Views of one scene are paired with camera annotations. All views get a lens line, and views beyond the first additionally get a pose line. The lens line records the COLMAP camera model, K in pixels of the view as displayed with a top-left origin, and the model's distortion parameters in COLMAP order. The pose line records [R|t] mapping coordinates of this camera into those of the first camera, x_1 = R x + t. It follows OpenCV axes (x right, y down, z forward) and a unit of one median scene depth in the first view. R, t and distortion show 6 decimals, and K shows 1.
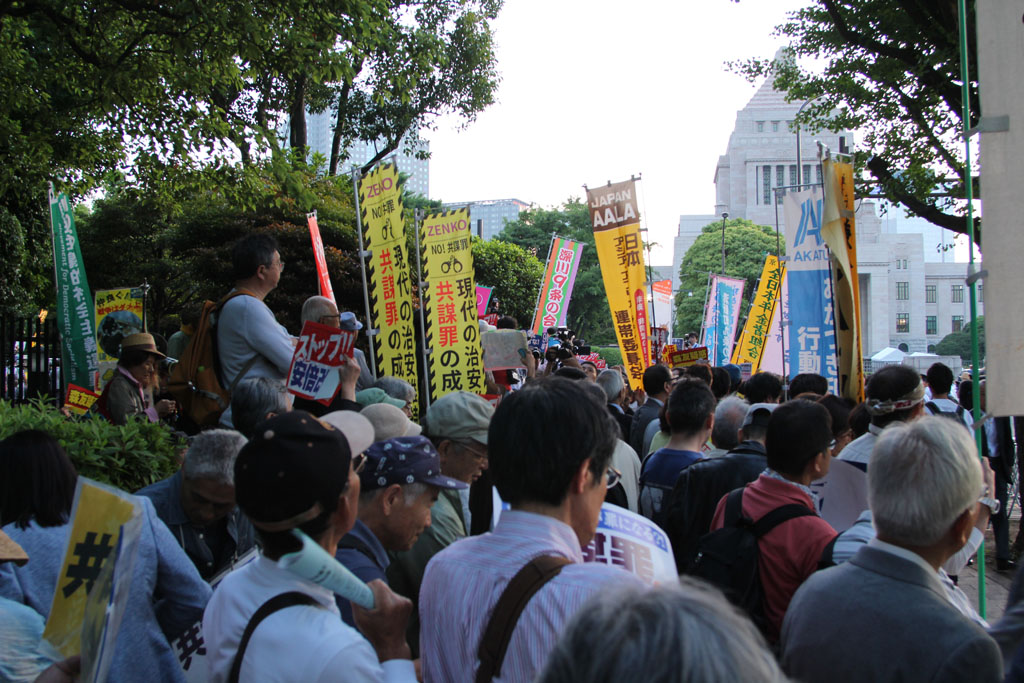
lens RADIAL K [[1167.7, 0, 515.3], [0, 1167.7, 339.9], [0, 0, 1]] dist [-0.067373, 0.000000]
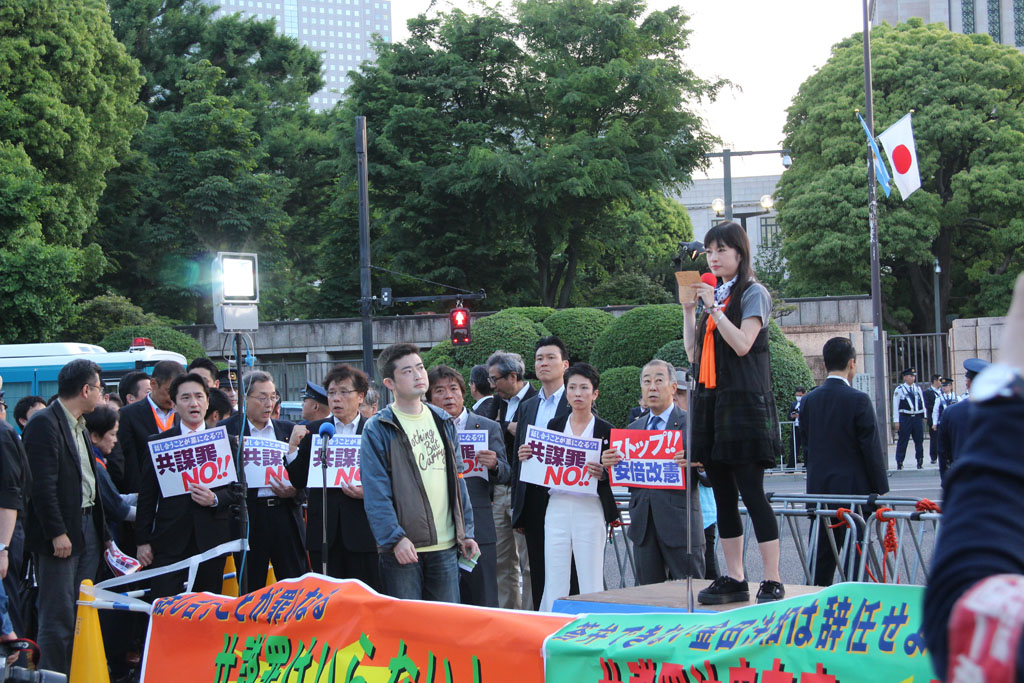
lens RADIAL K [[1966.5, 0, 504.6], [0, 1966.5, 338.4], [0, 0, 1]] dist [0.124204, 0.000000]
pose [[0.999039, -0.038523, -0.020903, 0.051332], [0.038746, 0.999195, 0.010378, 0.004889], [0.020487, -0.011178, 0.999728, 0.260603]]
